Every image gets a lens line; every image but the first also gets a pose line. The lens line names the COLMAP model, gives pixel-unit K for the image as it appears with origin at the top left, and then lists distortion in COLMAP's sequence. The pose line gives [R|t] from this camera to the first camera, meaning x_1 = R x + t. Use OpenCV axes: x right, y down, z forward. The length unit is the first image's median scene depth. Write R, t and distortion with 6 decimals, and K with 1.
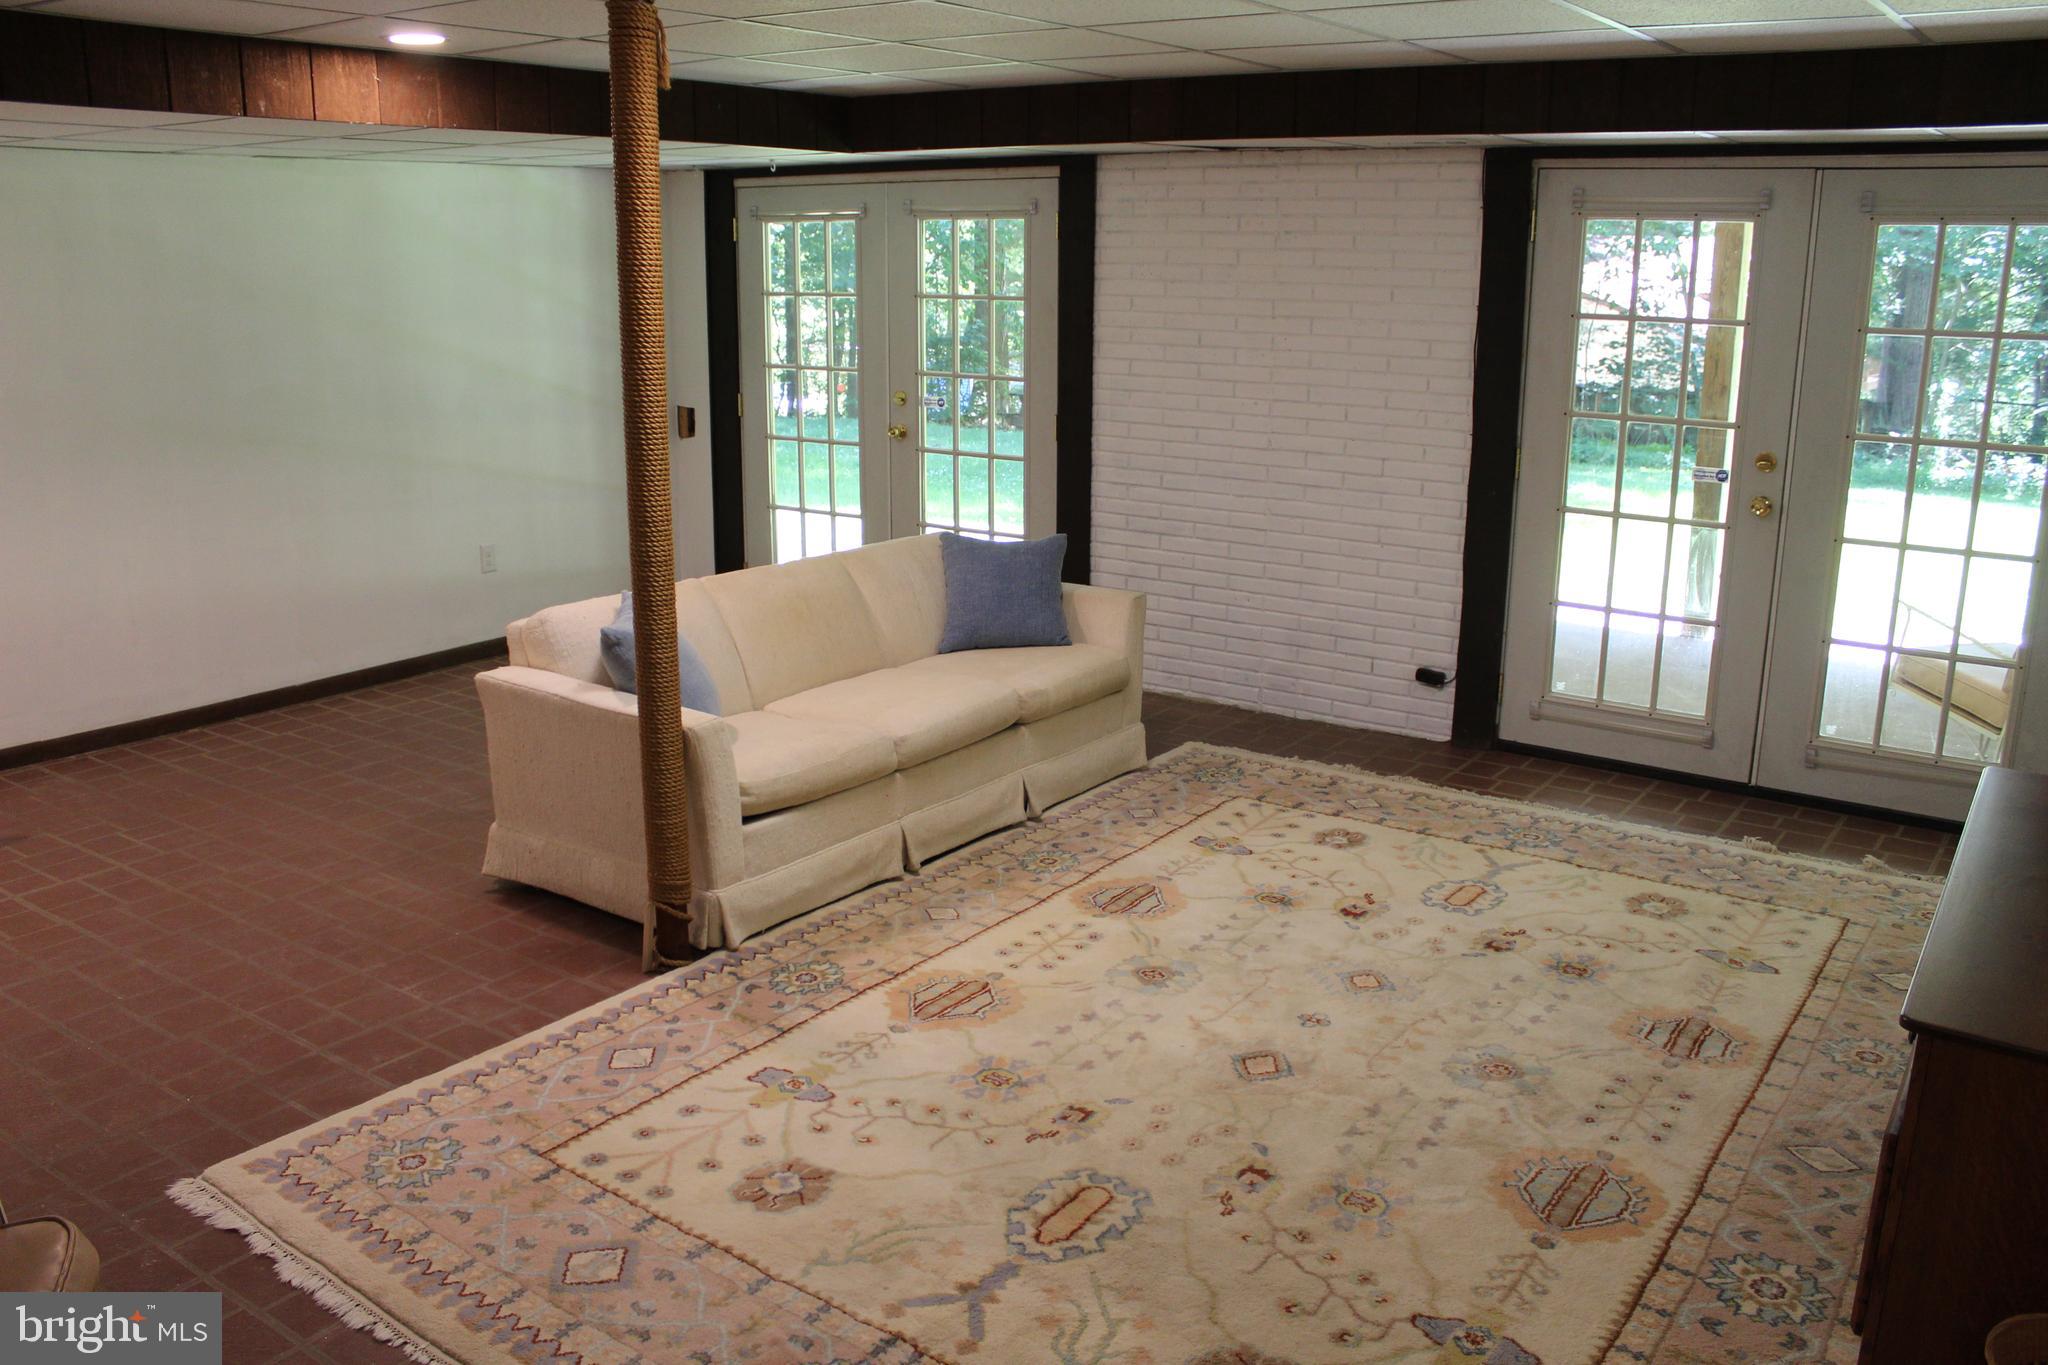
lens RADIAL K [[1667.2, 0, 1024.1], [0, 1667.2, 699.6], [0, 0, 1]] dist [-0.174856, 0.142489]
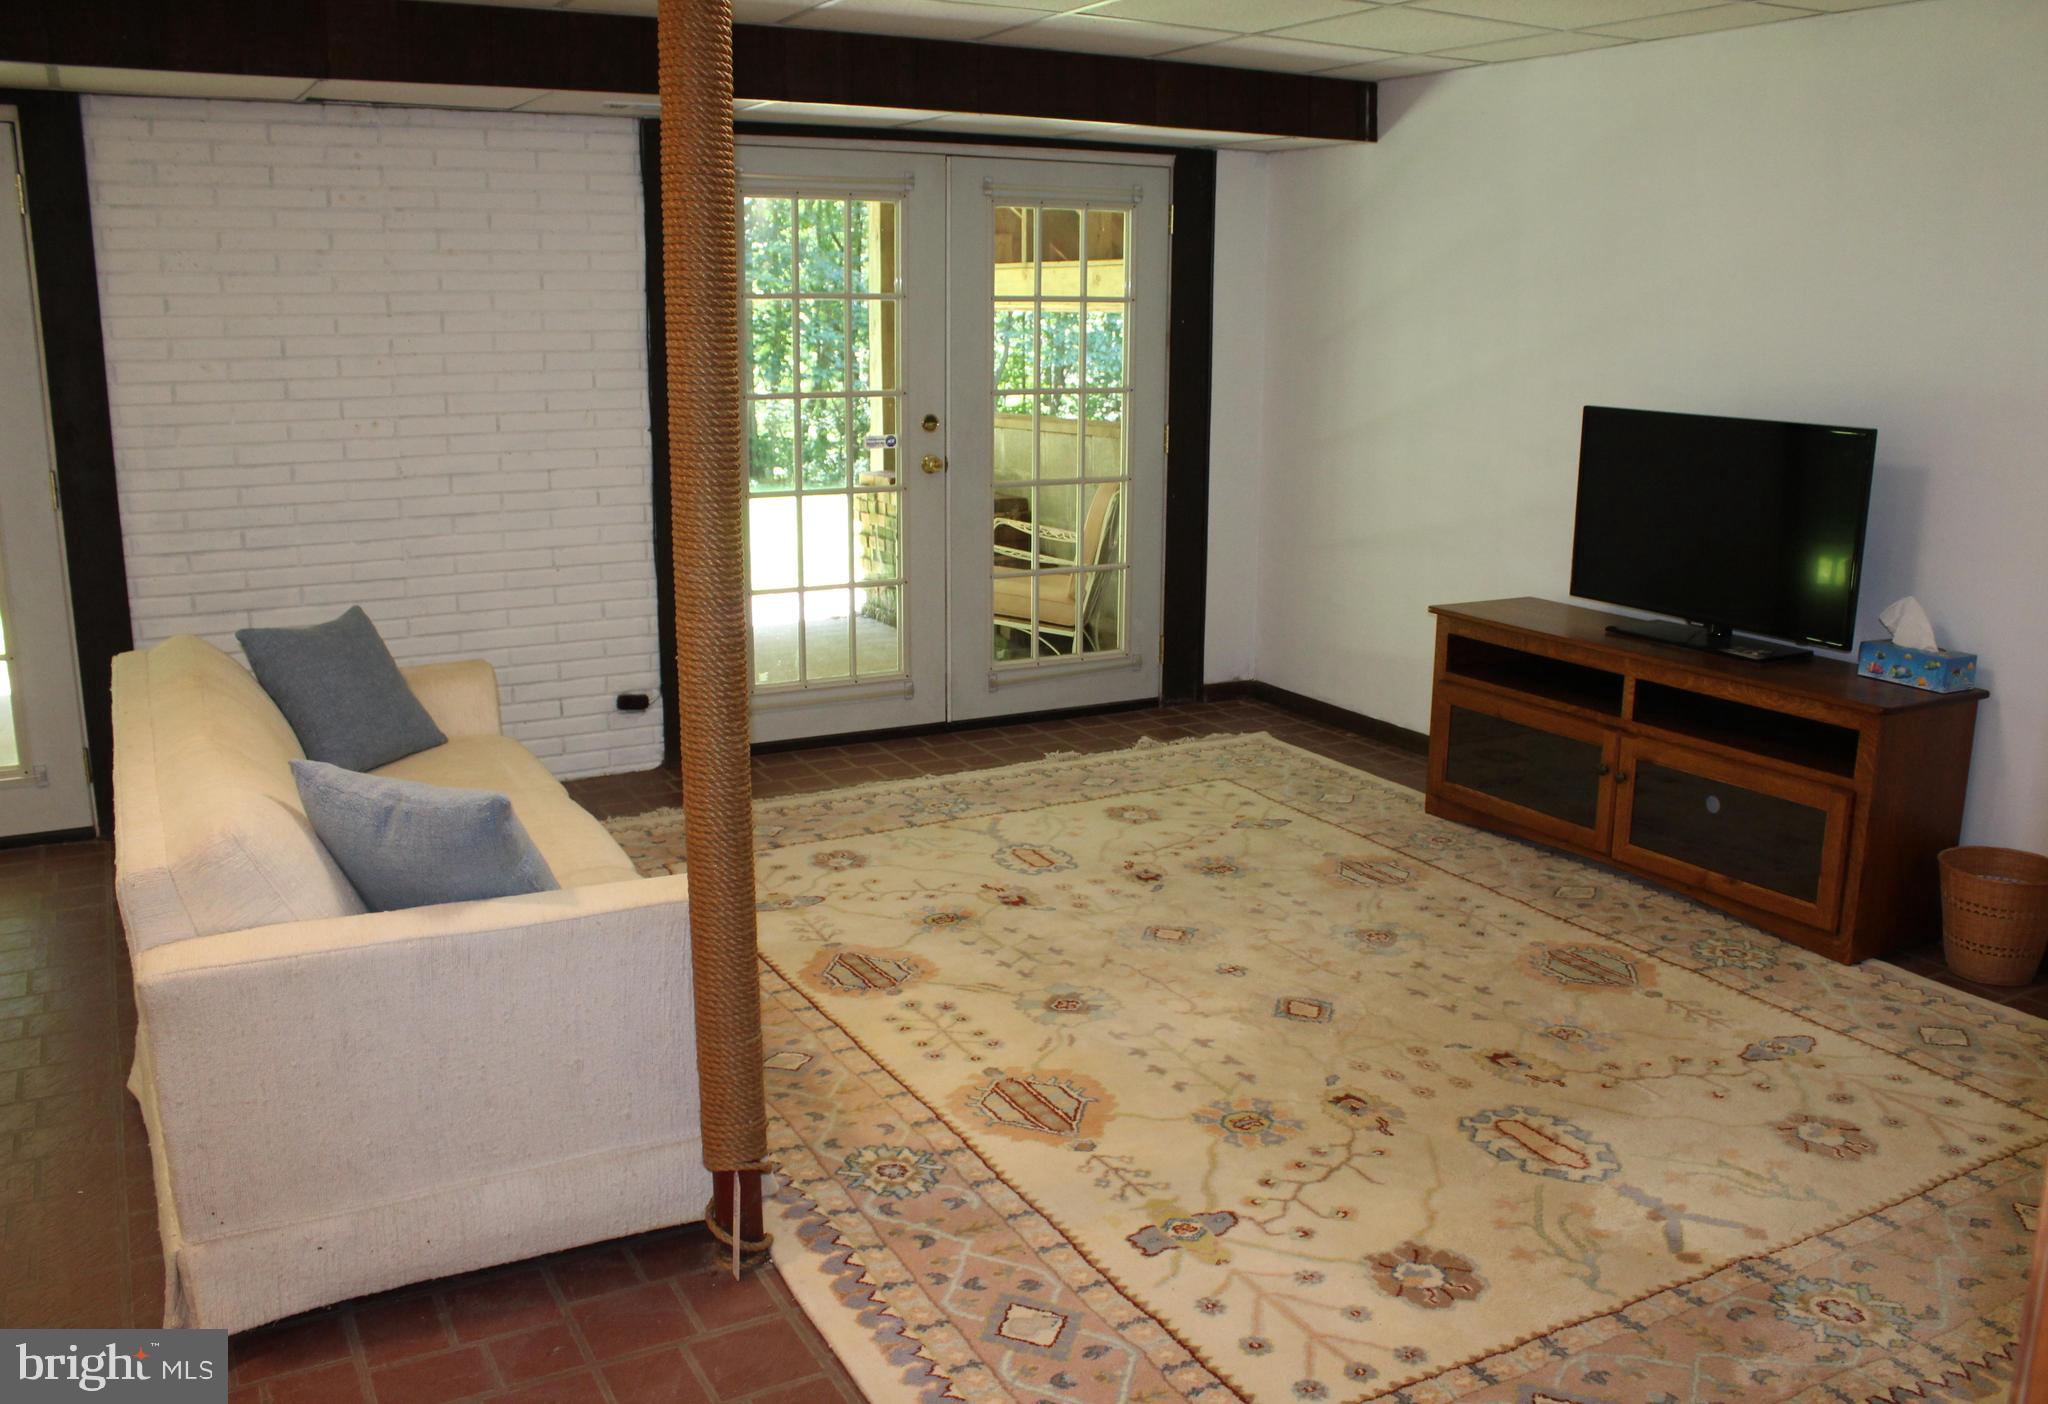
lens RADIAL K [[1726.0, 0, 1026.3], [0, 1726.0, 723.6], [0, 0, 1]] dist [-0.156696, 0.136608]
pose [[0.437217, -0.216474, 0.872915, -0.631990], [0.227656, 0.965628, 0.125440, -0.093150], [-0.870066, 0.143880, 0.471470, 0.484197]]
